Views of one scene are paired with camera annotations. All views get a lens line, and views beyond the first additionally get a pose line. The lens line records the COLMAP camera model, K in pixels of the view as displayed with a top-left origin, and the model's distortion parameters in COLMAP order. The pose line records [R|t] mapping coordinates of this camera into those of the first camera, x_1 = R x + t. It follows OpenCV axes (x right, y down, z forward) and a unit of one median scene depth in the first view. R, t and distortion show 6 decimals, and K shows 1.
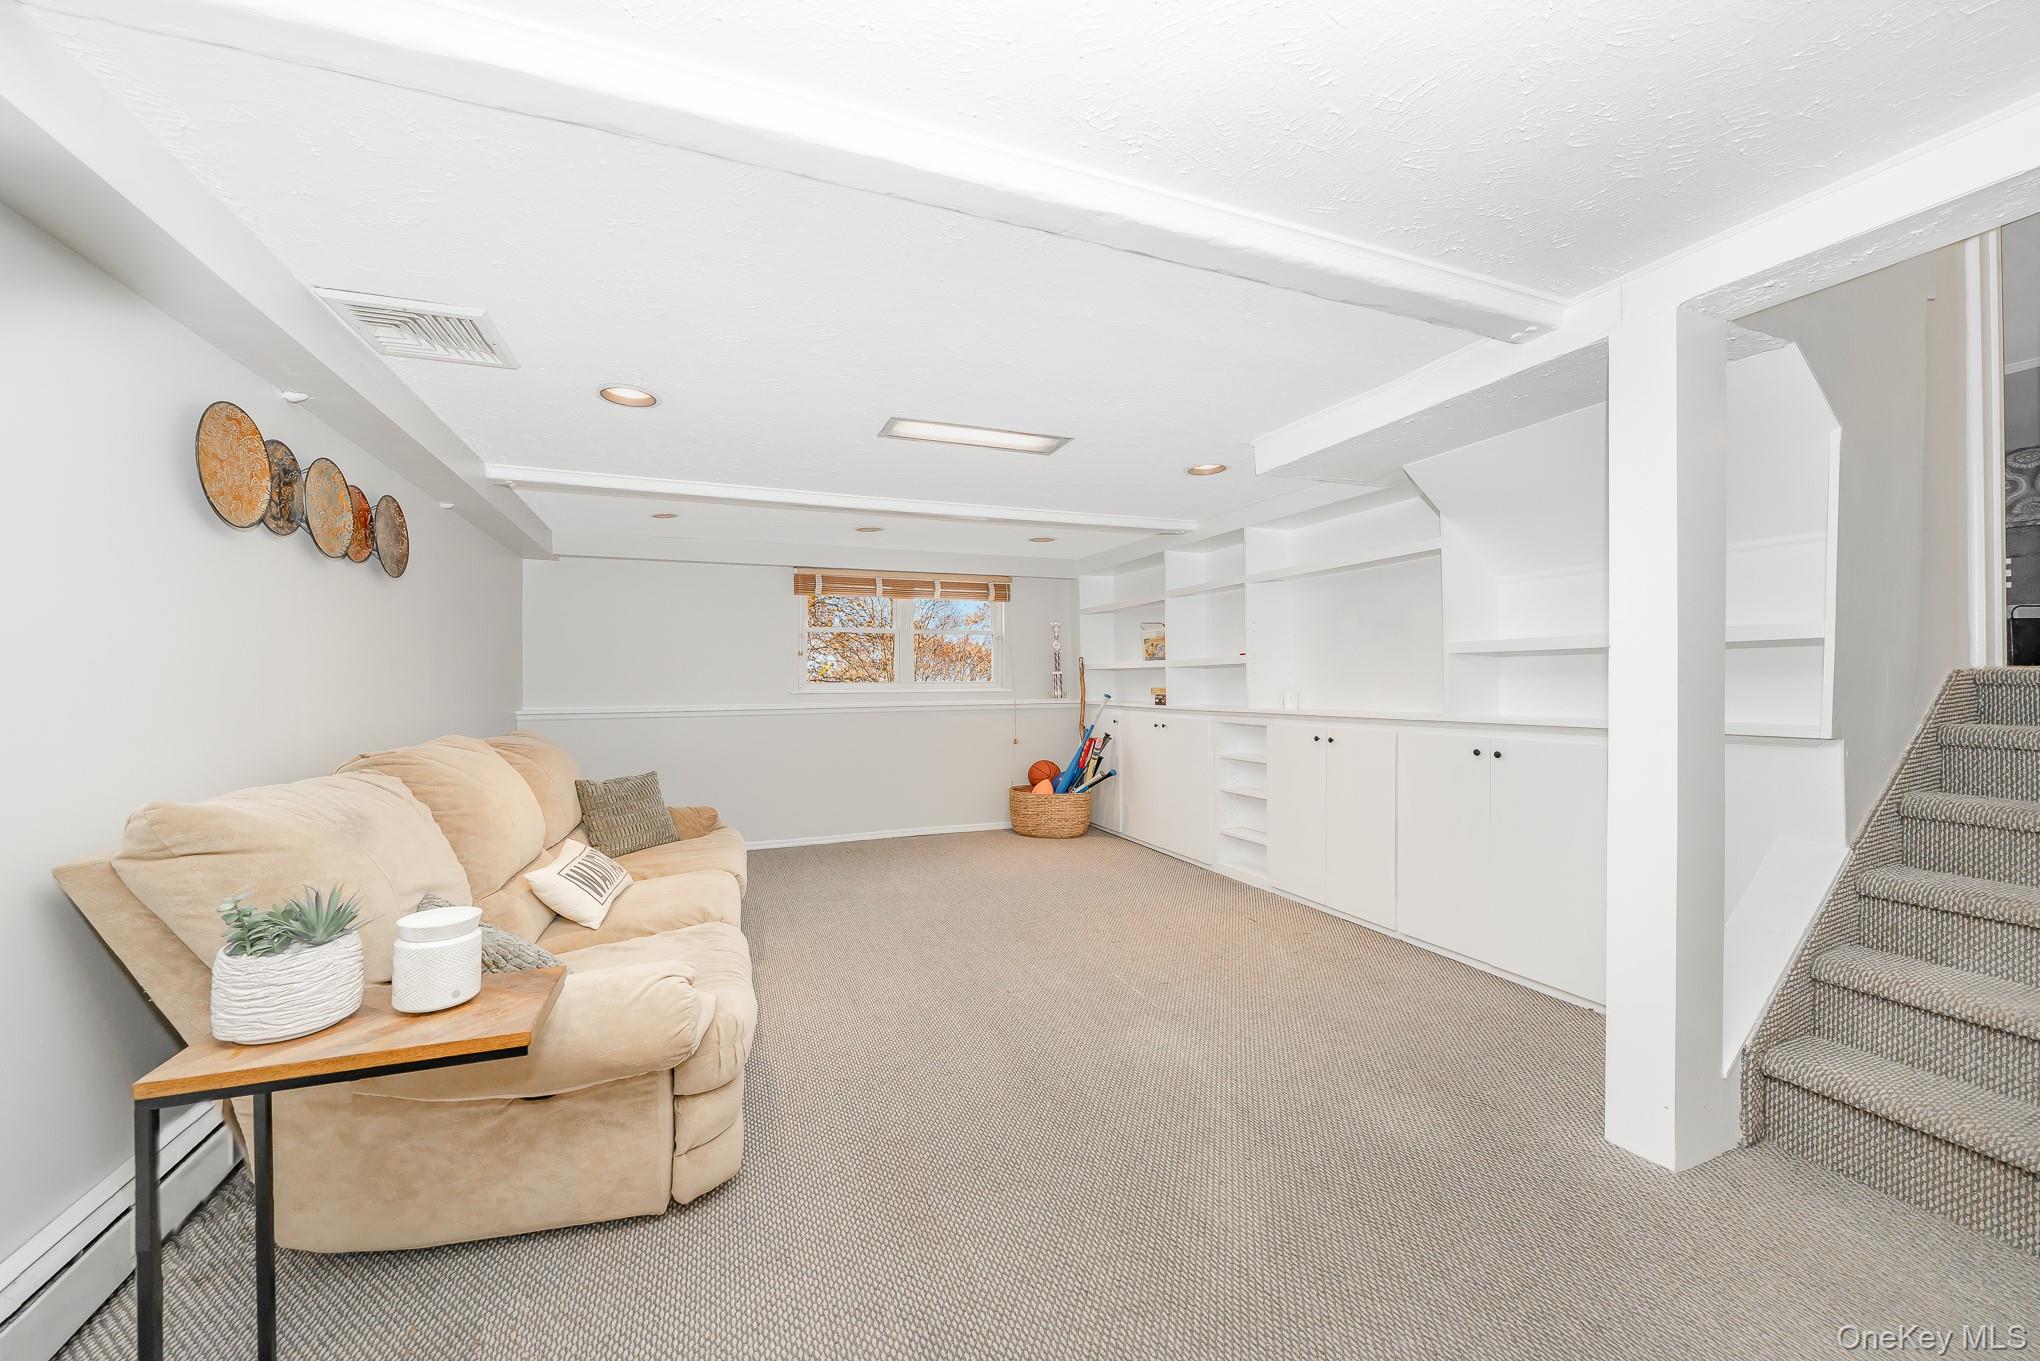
lens RADIAL K [[755.6, 0, 1062.0], [0, 755.6, 678.9], [0, 0, 1]] dist [-0.004627, -0.000421]
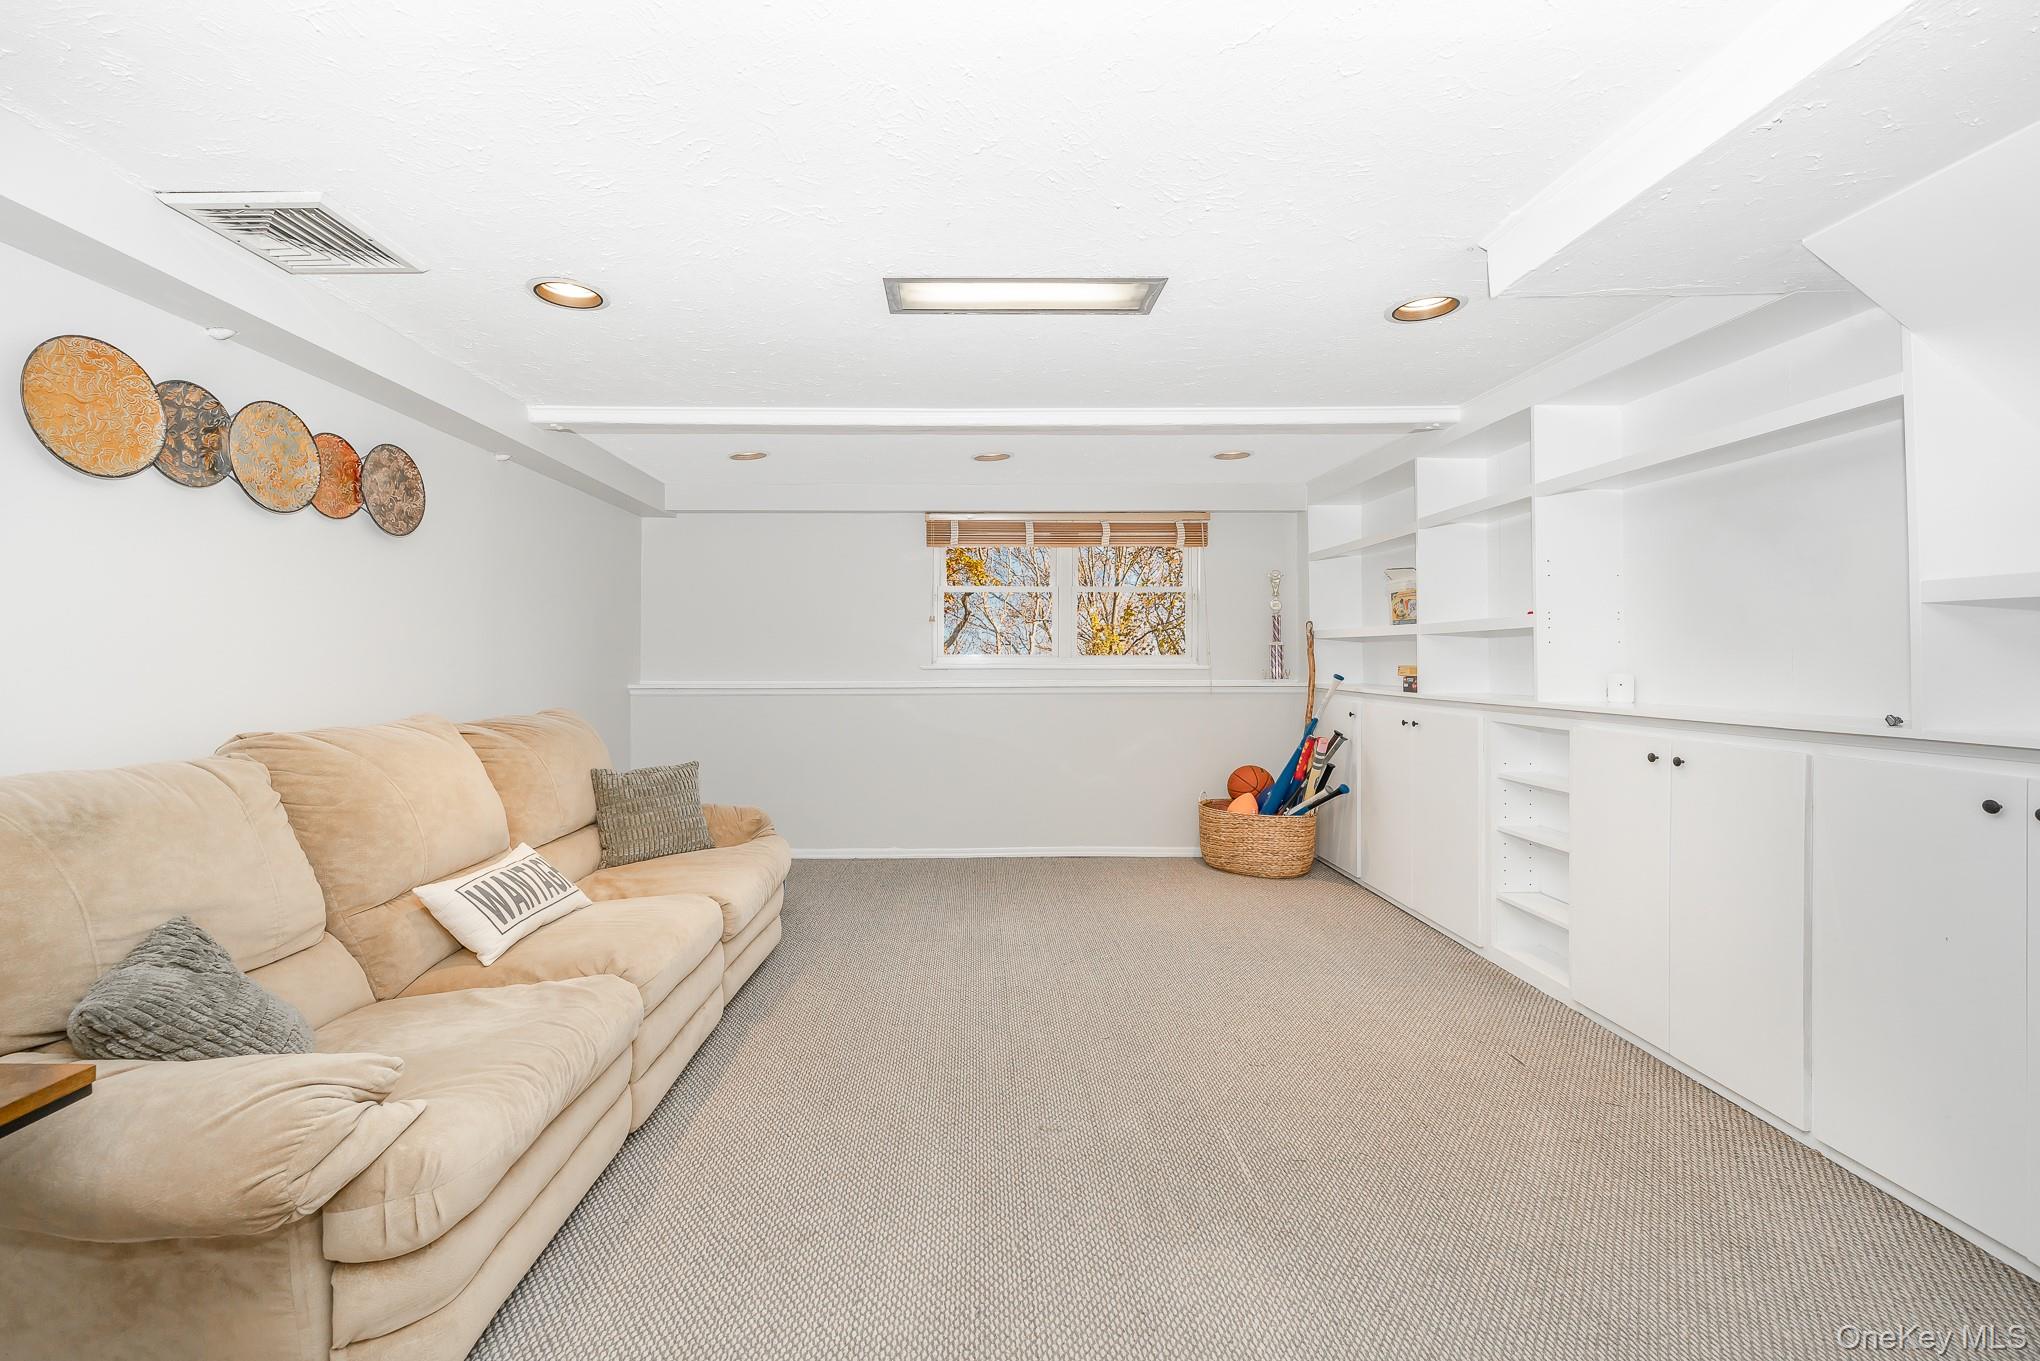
lens RADIAL K [[918.7, 0, 1018.0], [0, 918.7, 643.7], [0, 0, 1]] dist [-0.001213, 0.000617]
pose [[0.931060, 0.000802, -0.364865, 0.122355], [-0.004079, 0.999958, -0.008212, 0.000348], [0.364843, 0.009135, 0.931024, 0.149536]]
